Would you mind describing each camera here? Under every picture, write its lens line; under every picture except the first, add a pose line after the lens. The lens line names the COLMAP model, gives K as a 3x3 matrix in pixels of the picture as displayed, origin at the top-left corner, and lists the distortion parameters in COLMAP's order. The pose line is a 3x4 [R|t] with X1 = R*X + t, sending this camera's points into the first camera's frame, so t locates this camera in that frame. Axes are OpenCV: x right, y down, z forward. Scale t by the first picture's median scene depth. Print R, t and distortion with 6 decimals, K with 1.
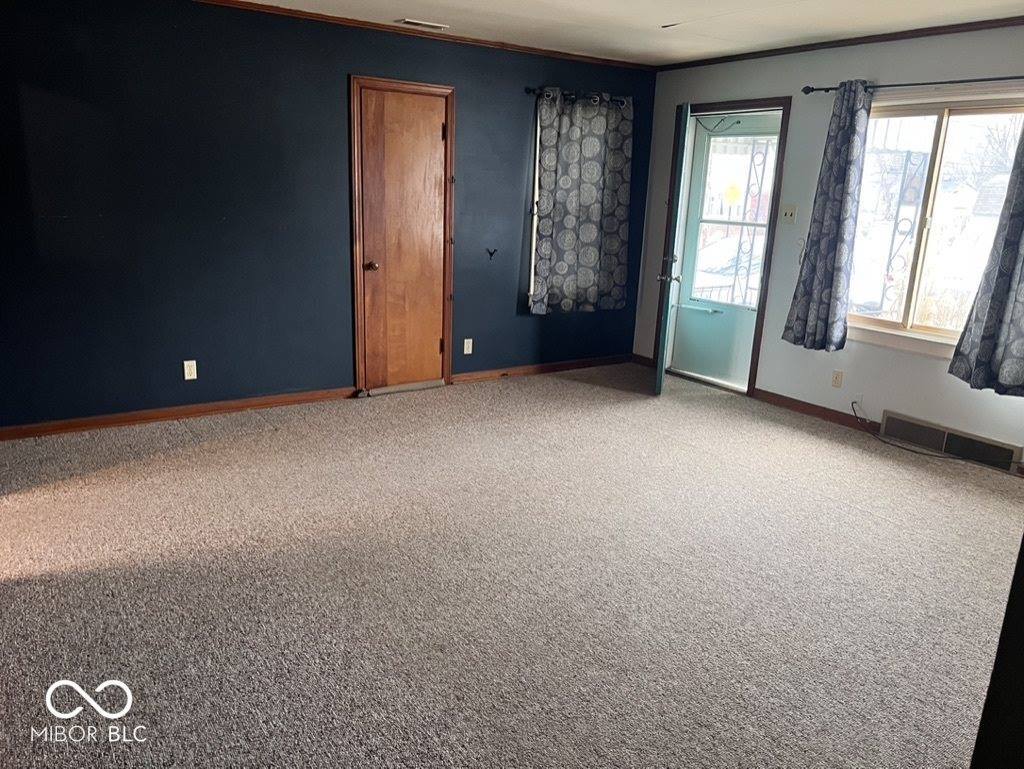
lens RADIAL K [[767.9, 0, 508.8], [0, 767.9, 382.6], [0, 0, 1]] dist [0.010081, -0.001258]
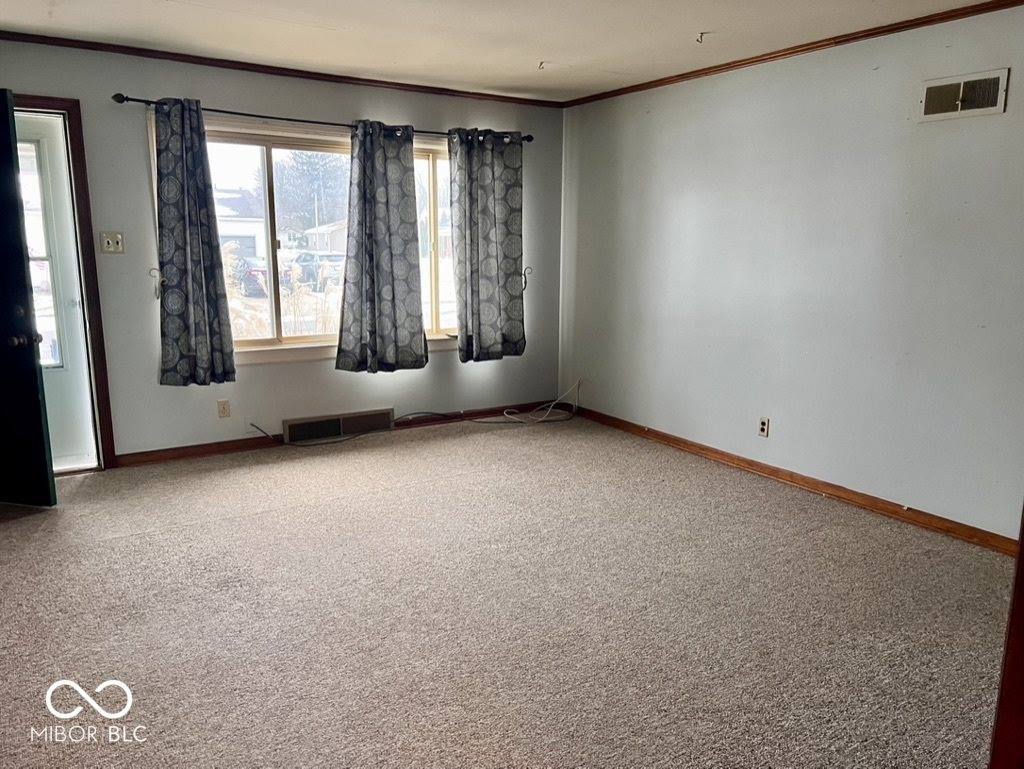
lens RADIAL K [[767.9, 0, 511.0], [0, 767.9, 389.9], [0, 0, 1]] dist [0.010081, -0.001258]
pose [[0.010166, -0.222473, 0.974886, -0.547482], [0.238991, 0.947222, 0.213668, -0.159743], [-0.970969, 0.230817, 0.062798, 0.630935]]
